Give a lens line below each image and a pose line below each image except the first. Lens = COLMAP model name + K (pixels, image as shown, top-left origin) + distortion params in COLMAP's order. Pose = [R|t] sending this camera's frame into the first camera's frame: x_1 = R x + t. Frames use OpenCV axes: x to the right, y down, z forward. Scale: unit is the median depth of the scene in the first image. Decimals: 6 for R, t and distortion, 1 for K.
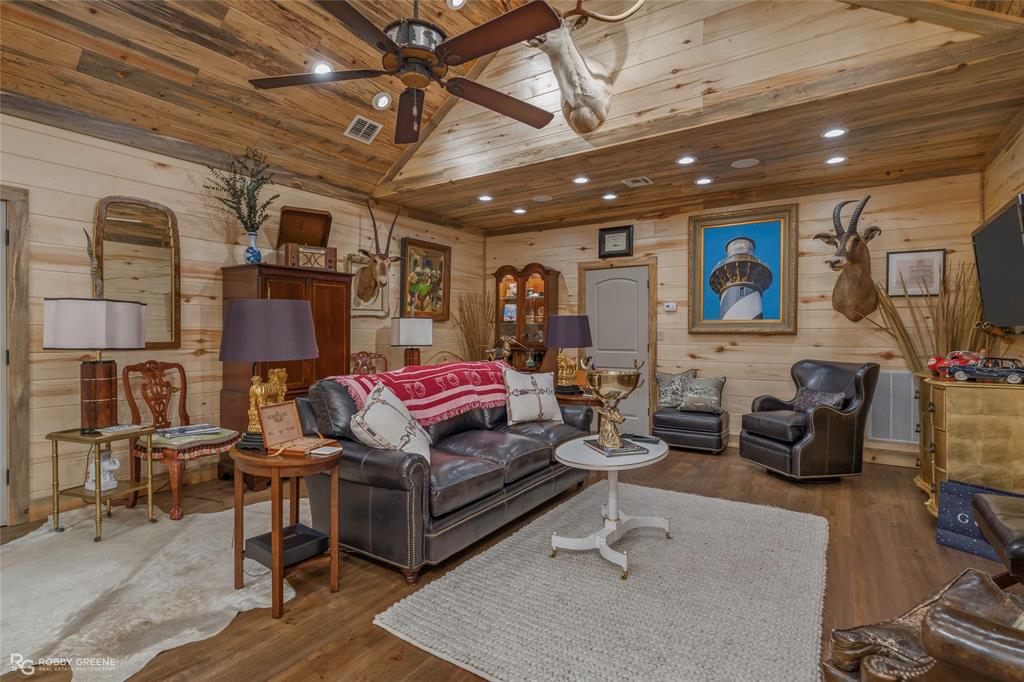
lens RADIAL K [[502.1, 0, 512.9], [0, 502.1, 338.2], [0, 0, 1]] dist [-0.001701, -0.000434]
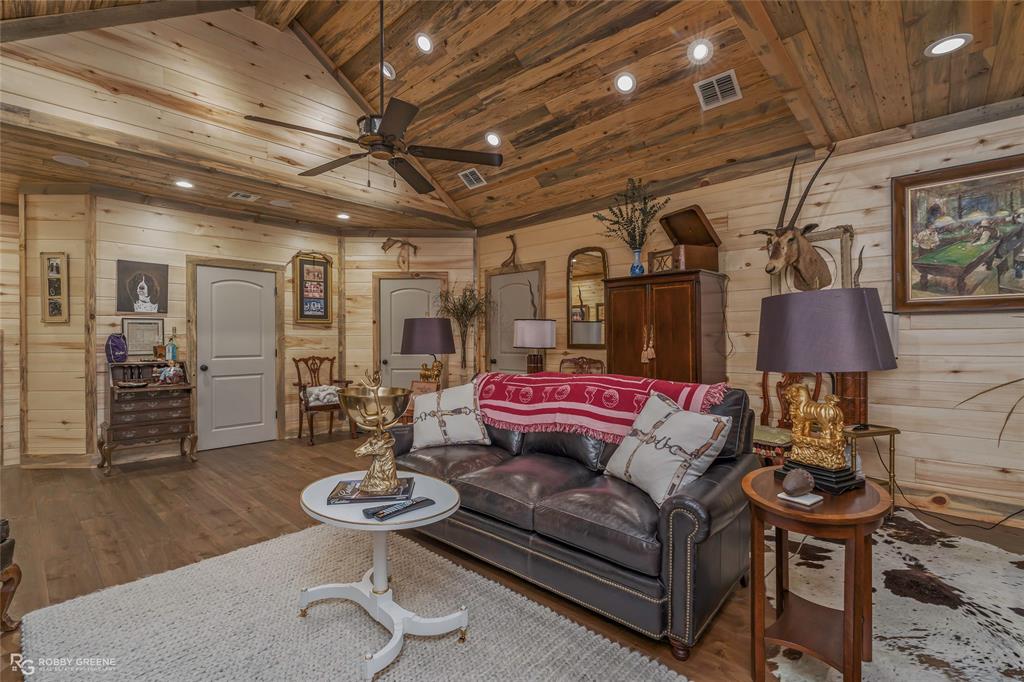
lens RADIAL K [[465.2, 0, 512.9], [0, 465.2, 339.5], [0, 0, 1]] dist [-0.002330, -0.000061]
pose [[-0.162956, 0.004135, -0.986625, 0.525828], [-0.006881, 0.999962, 0.005327, -0.008182], [0.986609, 0.007657, -0.162922, 0.816147]]
